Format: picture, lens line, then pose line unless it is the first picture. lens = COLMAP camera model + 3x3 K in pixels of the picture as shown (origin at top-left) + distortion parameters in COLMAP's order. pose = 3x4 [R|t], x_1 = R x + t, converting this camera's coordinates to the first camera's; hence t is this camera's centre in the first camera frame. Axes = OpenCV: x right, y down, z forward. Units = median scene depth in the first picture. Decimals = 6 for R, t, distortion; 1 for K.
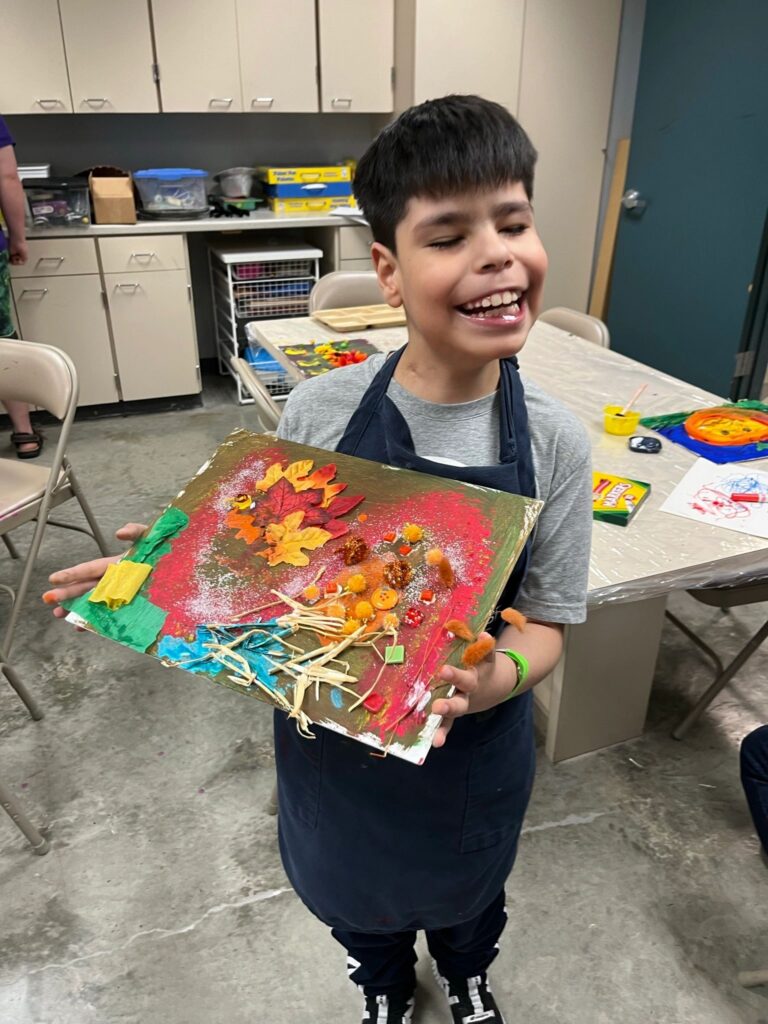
lens RADIAL K [[773.1, 0, 344.9], [0, 773.1, 466.1], [0, 0, 1]] dist [0.041628, -0.097663]
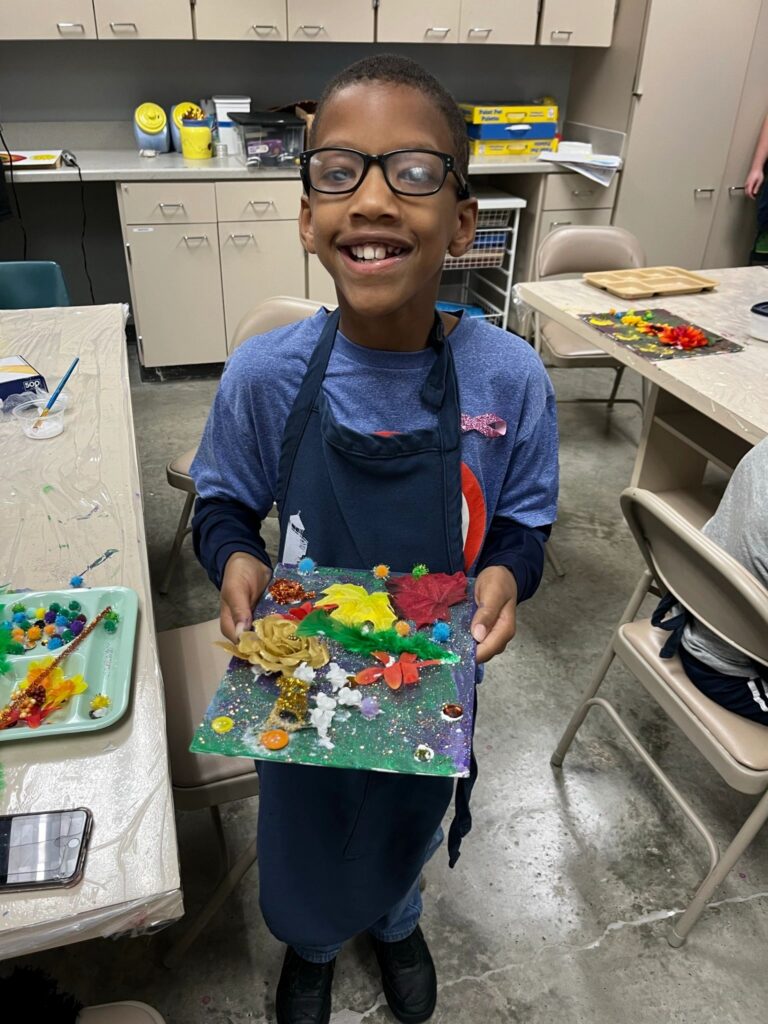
lens RADIAL K [[773.1, 0, 361.0], [0, 773.1, 502.6], [0, 0, 1]] dist [0.041628, -0.097663]
pose [[0.994910, 0.060338, -0.080704, -0.258691], [-0.051131, 0.992432, 0.111642, -0.024116], [0.086830, -0.106947, 0.990466, 0.047150]]
